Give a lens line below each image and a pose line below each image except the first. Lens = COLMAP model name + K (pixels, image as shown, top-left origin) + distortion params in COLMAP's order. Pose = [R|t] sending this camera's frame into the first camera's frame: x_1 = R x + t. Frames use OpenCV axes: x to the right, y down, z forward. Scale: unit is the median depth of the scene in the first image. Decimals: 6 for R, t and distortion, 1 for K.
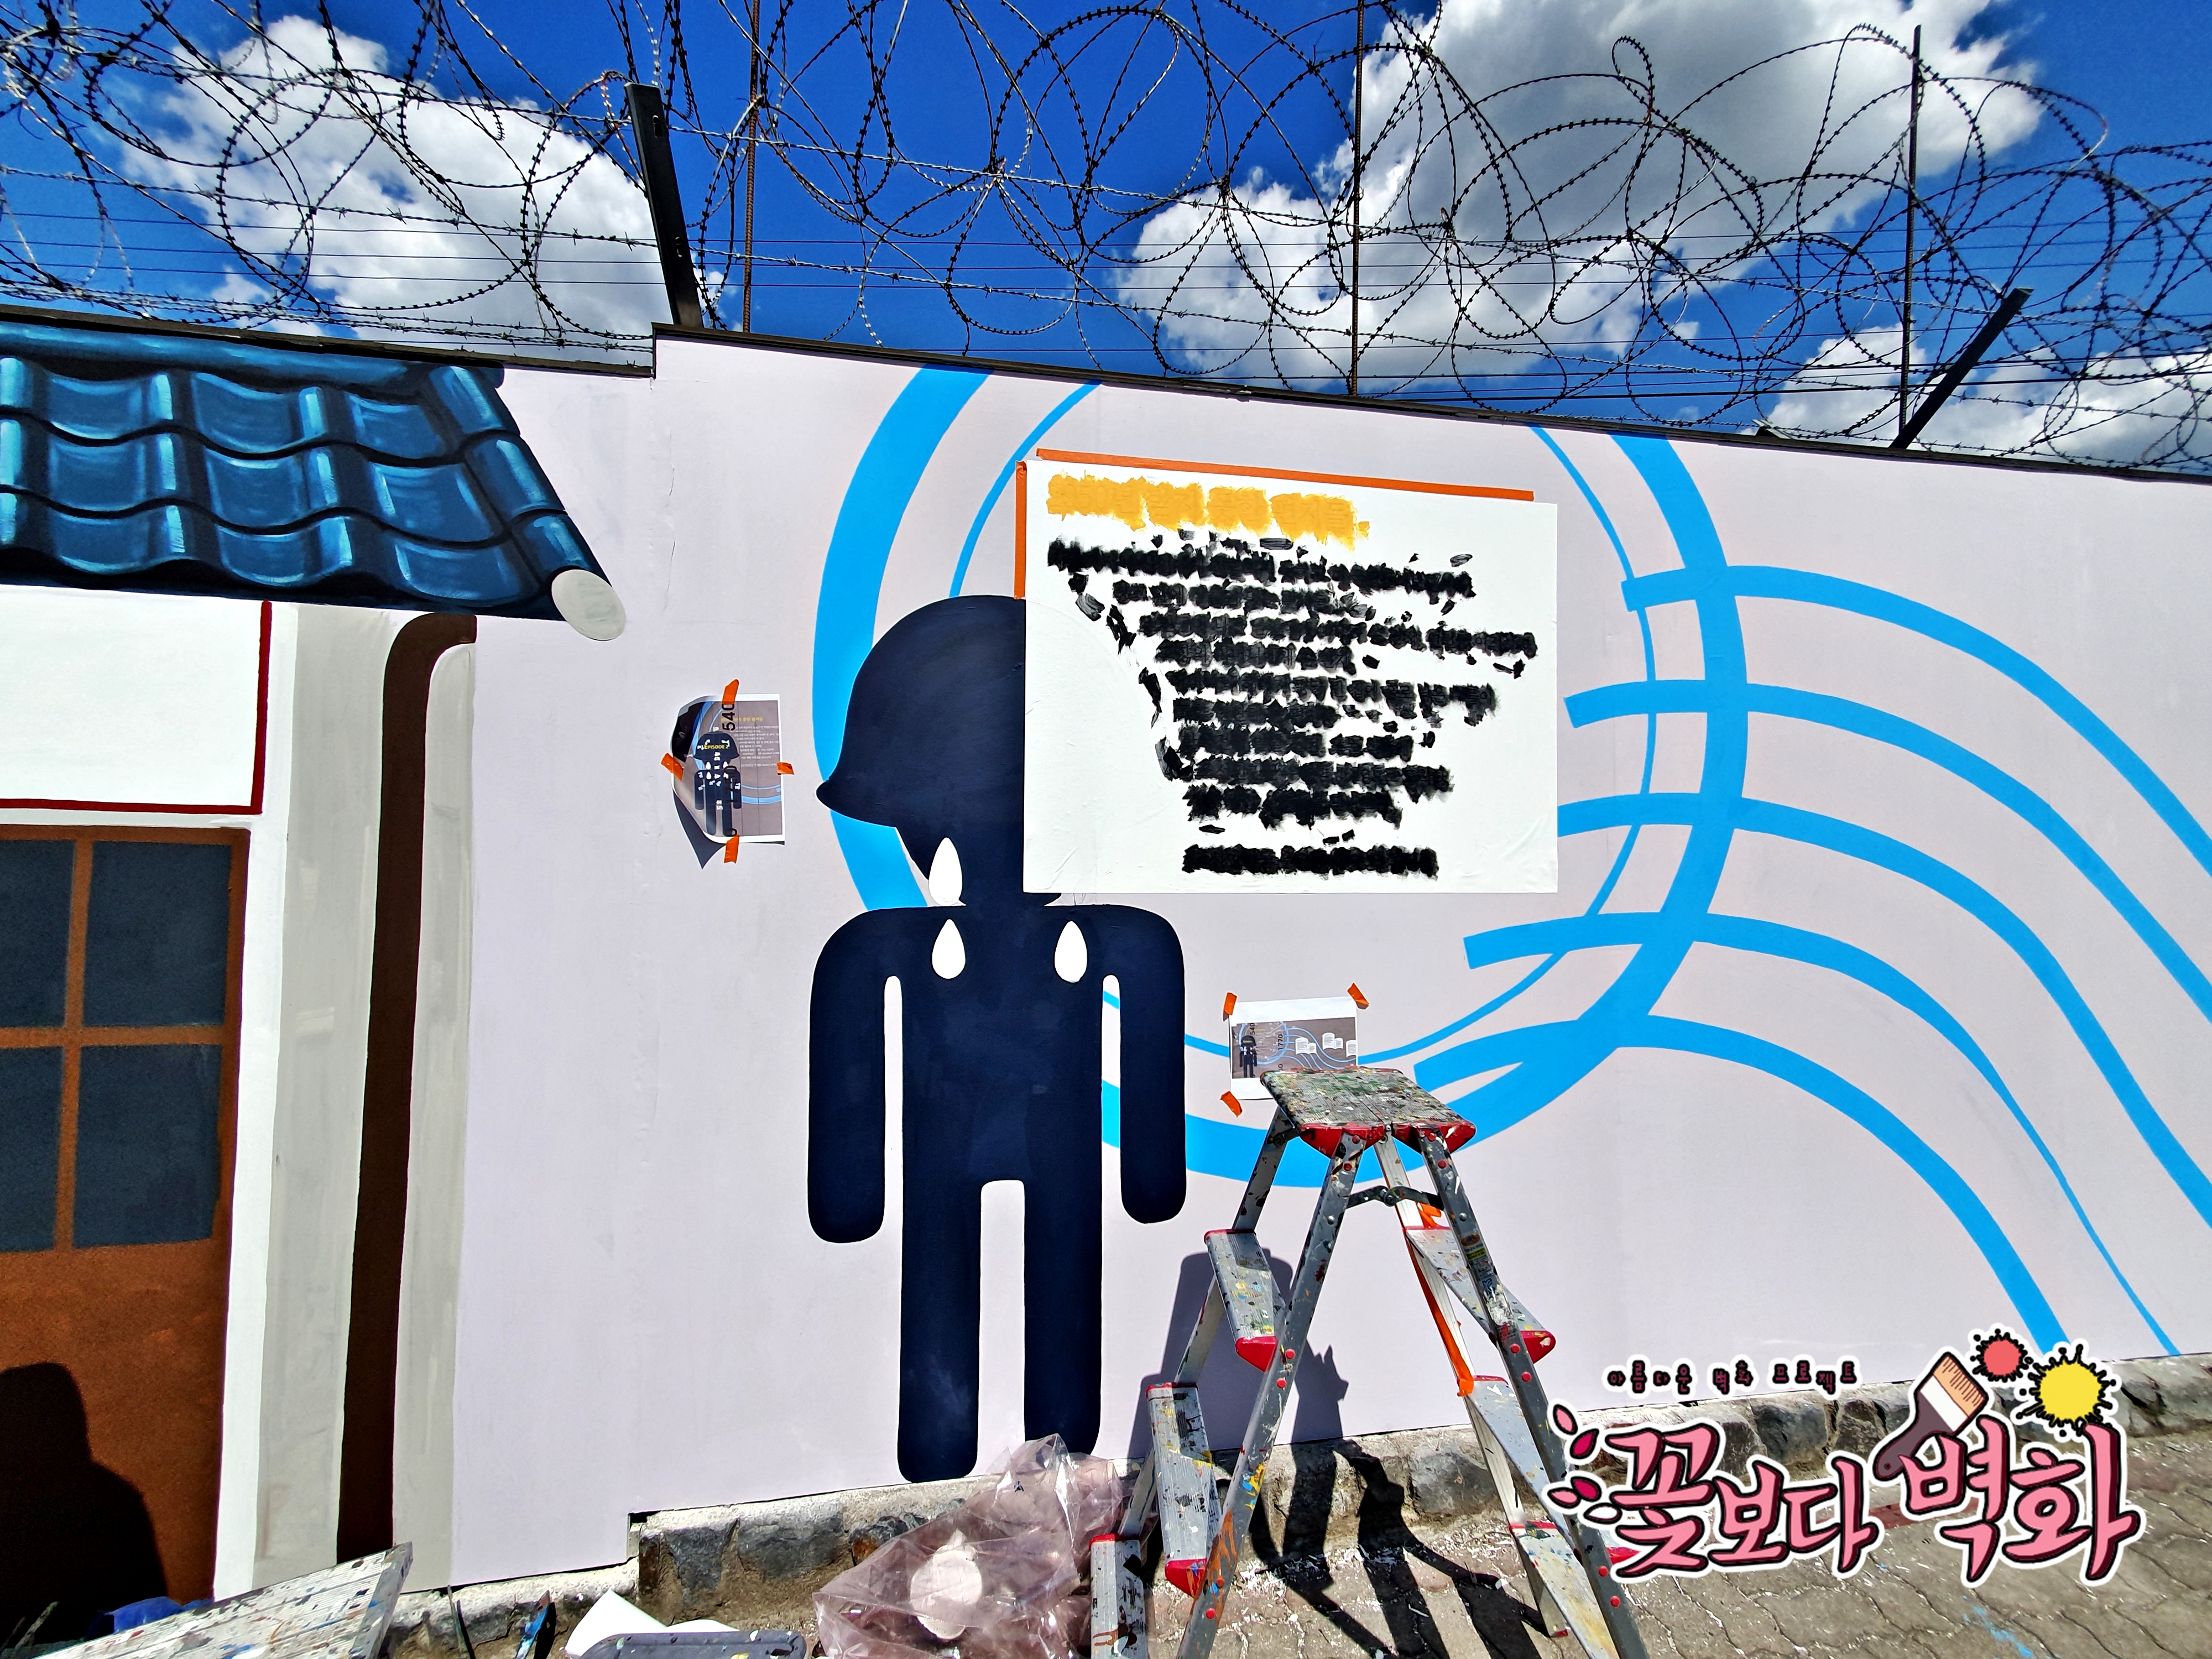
lens RADIAL K [[875.0, 0, 1130.7], [0, 875.0, 836.7], [0, 0, 1]] dist [0.009864, -0.000272]
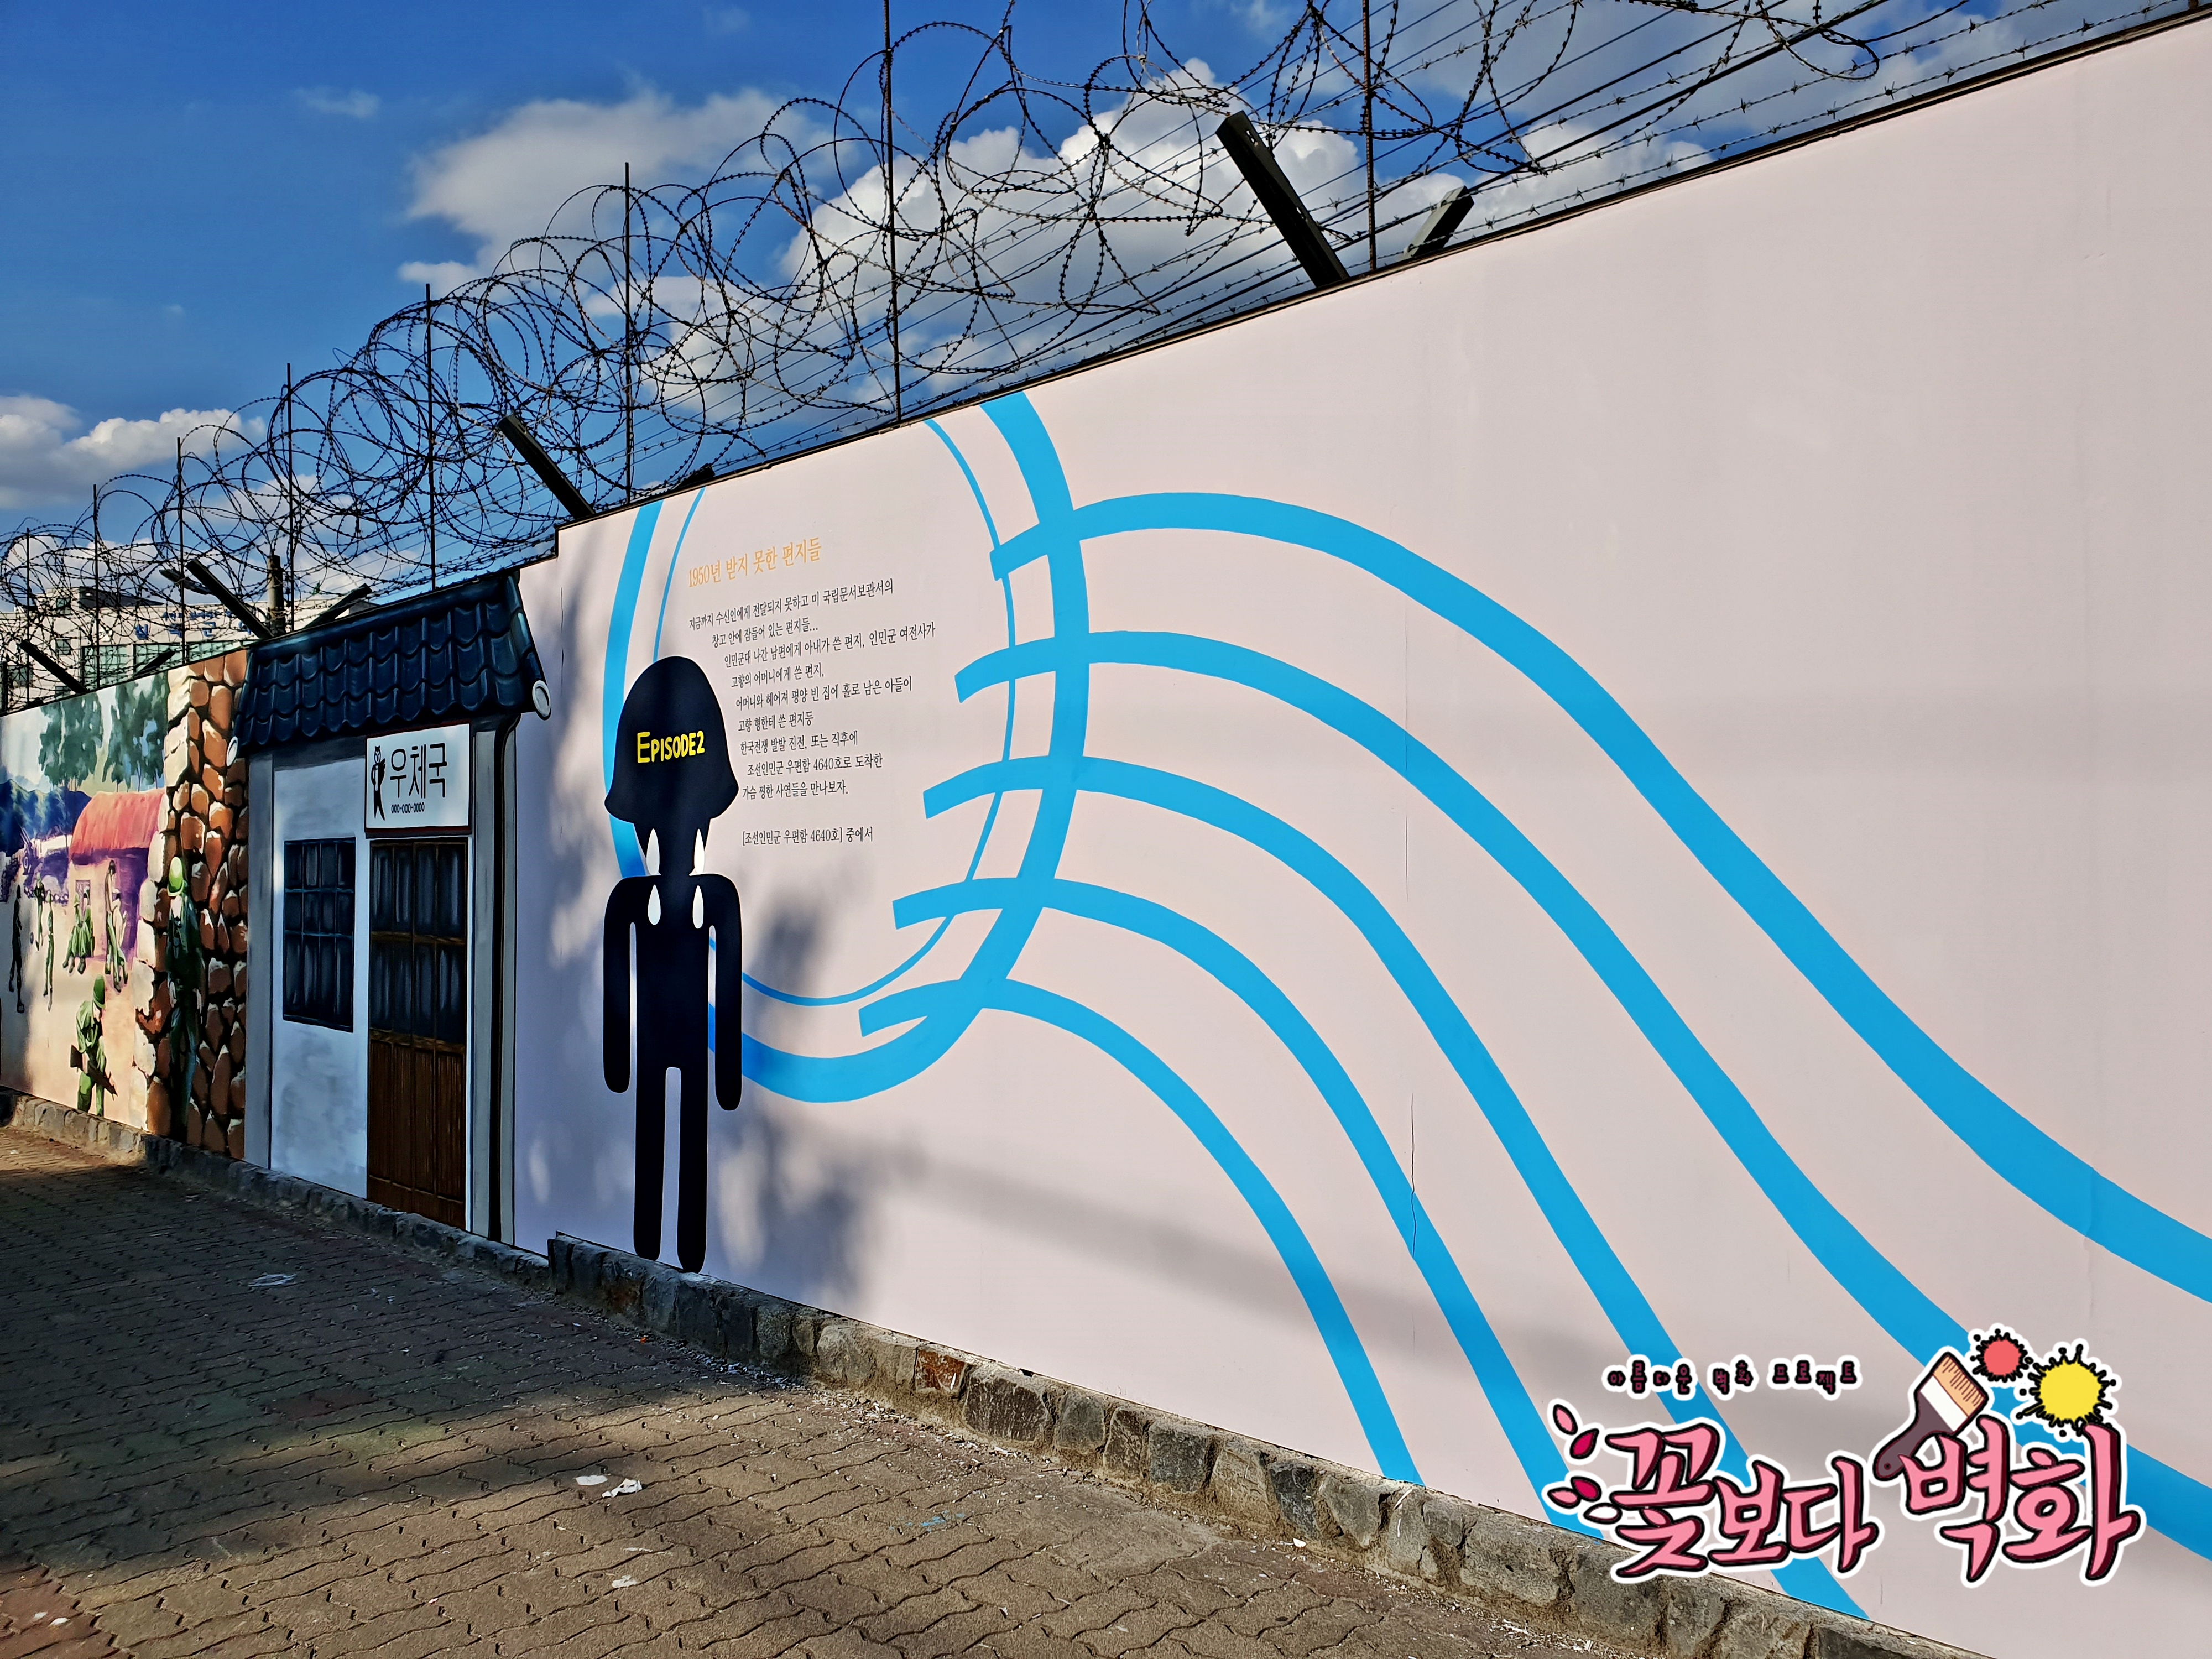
lens RADIAL K [[1713.1, 0, 1097.2], [0, 1713.1, 830.8], [0, 0, 1]] dist [0.046922, -0.070516]
pose [[0.573553, -0.033253, -0.818493, 2.510441], [0.033515, 0.999292, -0.017112, 0.076768], [0.818483, -0.017617, 0.574261, -0.041541]]
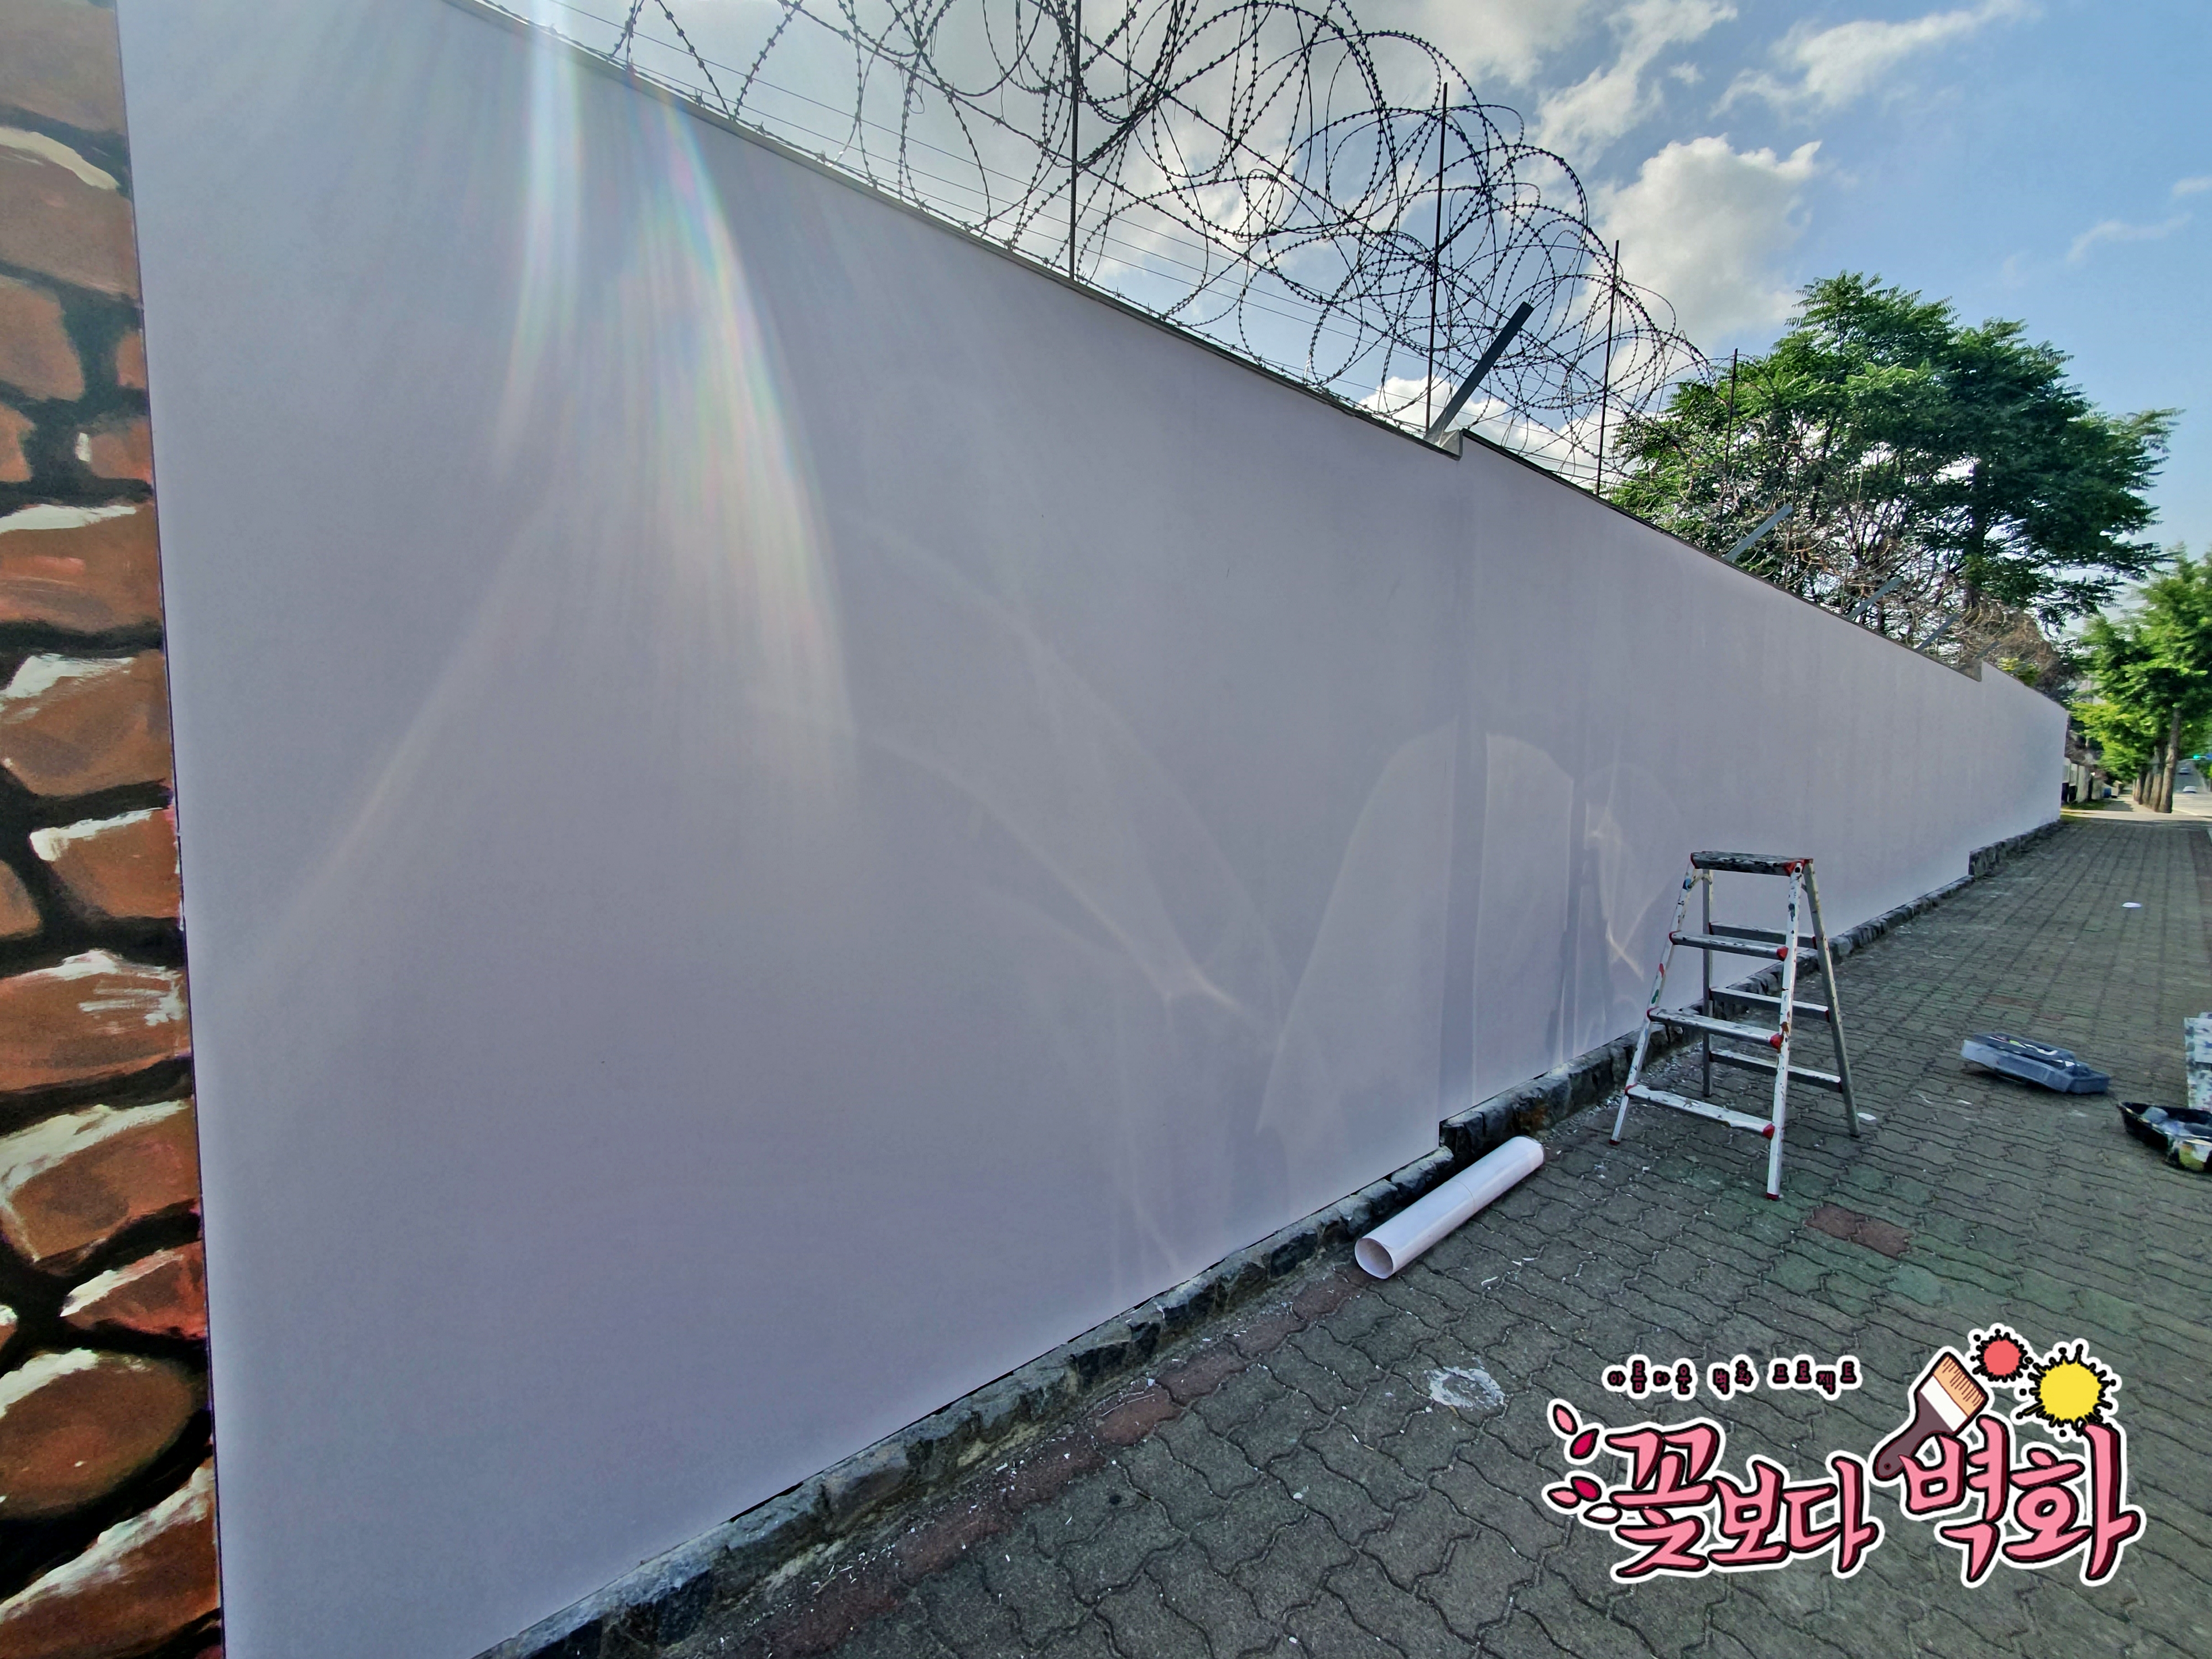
lens RADIAL K [[875.0, 0, 1120.8], [0, 875.0, 827.7], [0, 0, 1]] dist [0.009864, -0.000272]
pose [[0.859353, -0.034513, 0.510216, -1.810474], [-0.013856, 0.995782, 0.090697, 0.016817], [-0.511194, -0.085010, 0.855251, -0.132285]]
